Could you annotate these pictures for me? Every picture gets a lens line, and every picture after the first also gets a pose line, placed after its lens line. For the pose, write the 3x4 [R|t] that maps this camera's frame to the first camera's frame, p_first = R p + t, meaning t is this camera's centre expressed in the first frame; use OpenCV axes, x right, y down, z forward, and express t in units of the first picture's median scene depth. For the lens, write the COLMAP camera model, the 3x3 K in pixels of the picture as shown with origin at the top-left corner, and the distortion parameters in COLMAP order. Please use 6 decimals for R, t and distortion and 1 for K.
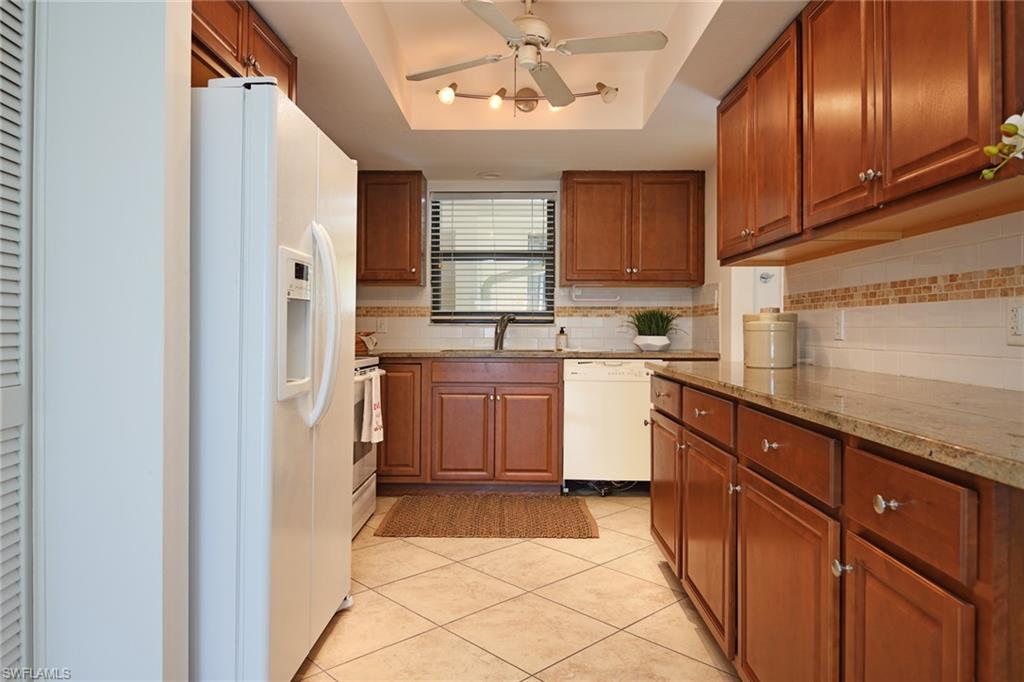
lens RADIAL K [[636.0, 0, 512.0], [0, 636.0, 341.0], [0, 0, 1]] dist [-0.000484, -0.001268]
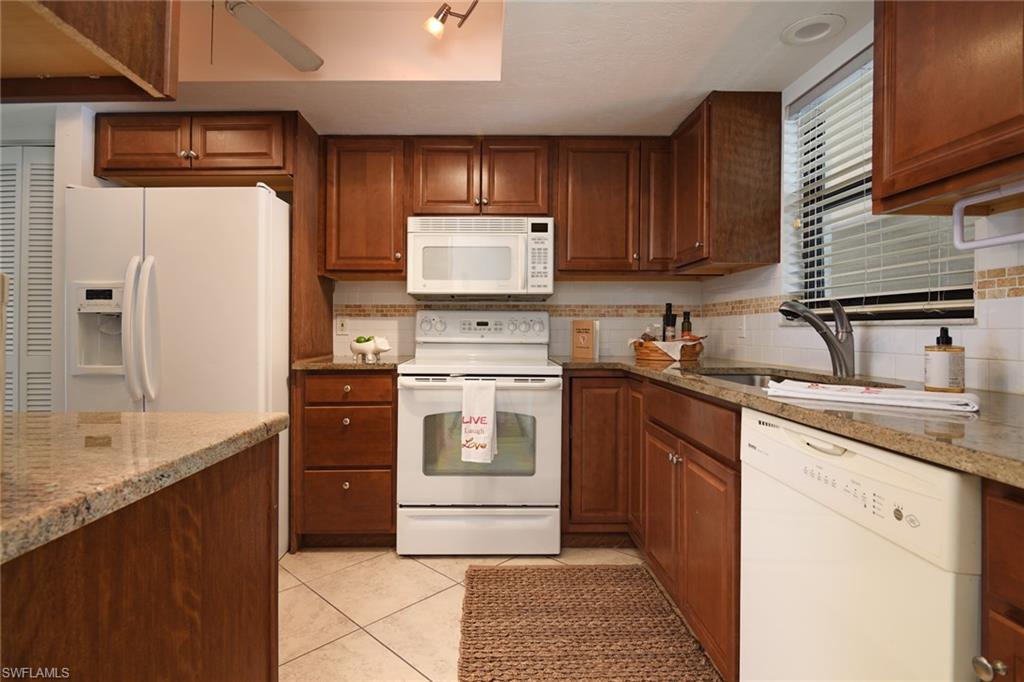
lens RADIAL K [[505.0, 0, 512.0], [0, 505.0, 341.0], [0, 0, 1]] dist [-0.001948, -0.012790]
pose [[0.057255, 0.017831, -0.998200, 0.329049], [-0.017740, 0.999701, 0.016840, -0.013447], [0.998202, 0.016743, 0.057555, 0.694236]]
